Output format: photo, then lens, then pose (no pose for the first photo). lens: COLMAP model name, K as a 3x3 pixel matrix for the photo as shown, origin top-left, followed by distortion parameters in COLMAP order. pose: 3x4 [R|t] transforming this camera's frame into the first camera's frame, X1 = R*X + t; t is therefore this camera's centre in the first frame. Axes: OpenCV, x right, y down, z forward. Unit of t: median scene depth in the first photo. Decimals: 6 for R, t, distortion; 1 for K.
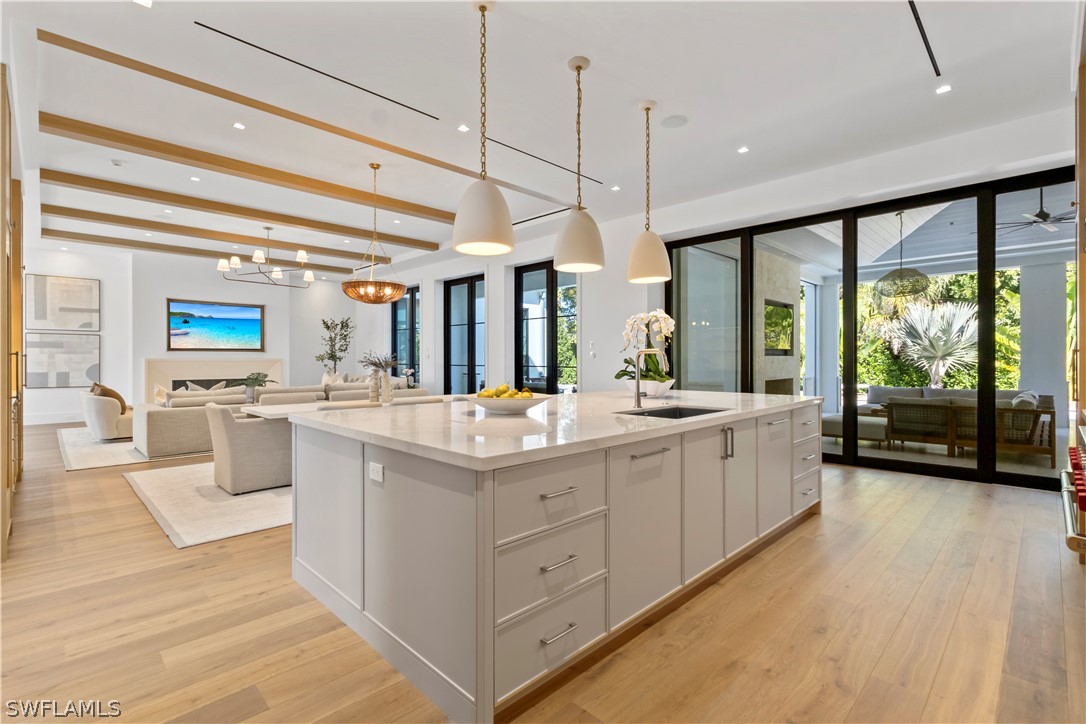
lens RADIAL K [[503.1, 0, 546.6], [0, 503.1, 357.1], [0, 0, 1]] dist [0.000483, 0.000231]
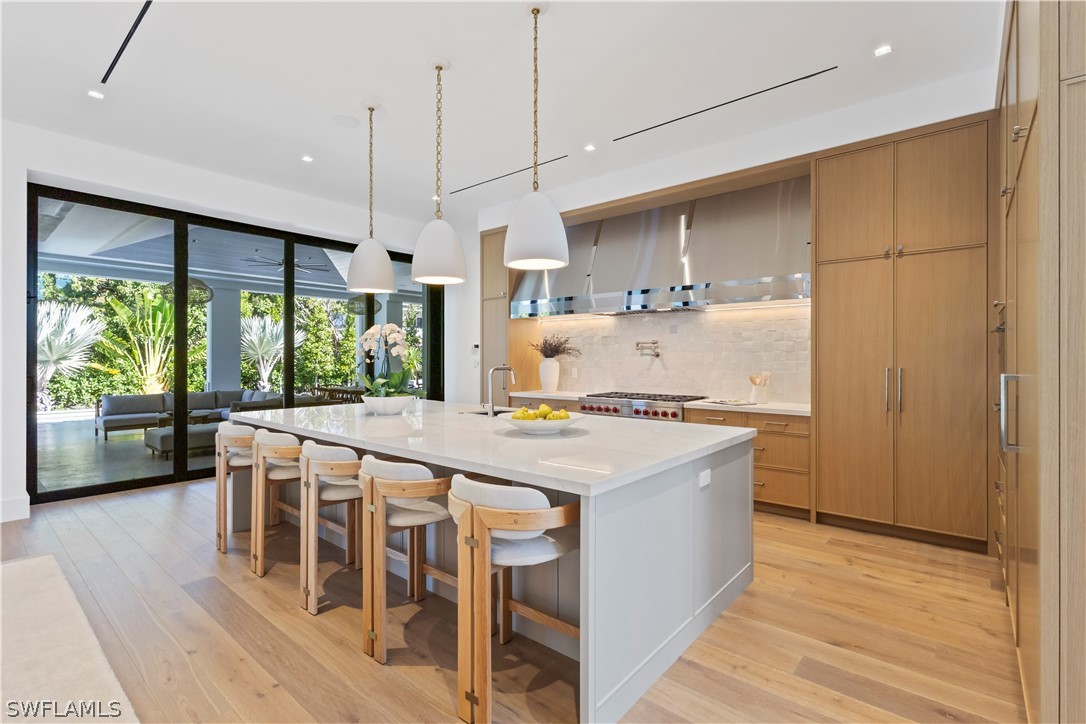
lens RADIAL K [[503.1, 0, 545.5], [0, 503.1, 355.4], [0, 0, 1]] dist [0.000483, 0.000231]
pose [[-0.081022, -0.002080, 0.996710, -0.463847], [0.005732, 0.999980, 0.002553, -0.019555], [-0.996696, 0.005920, -0.081008, 0.458949]]
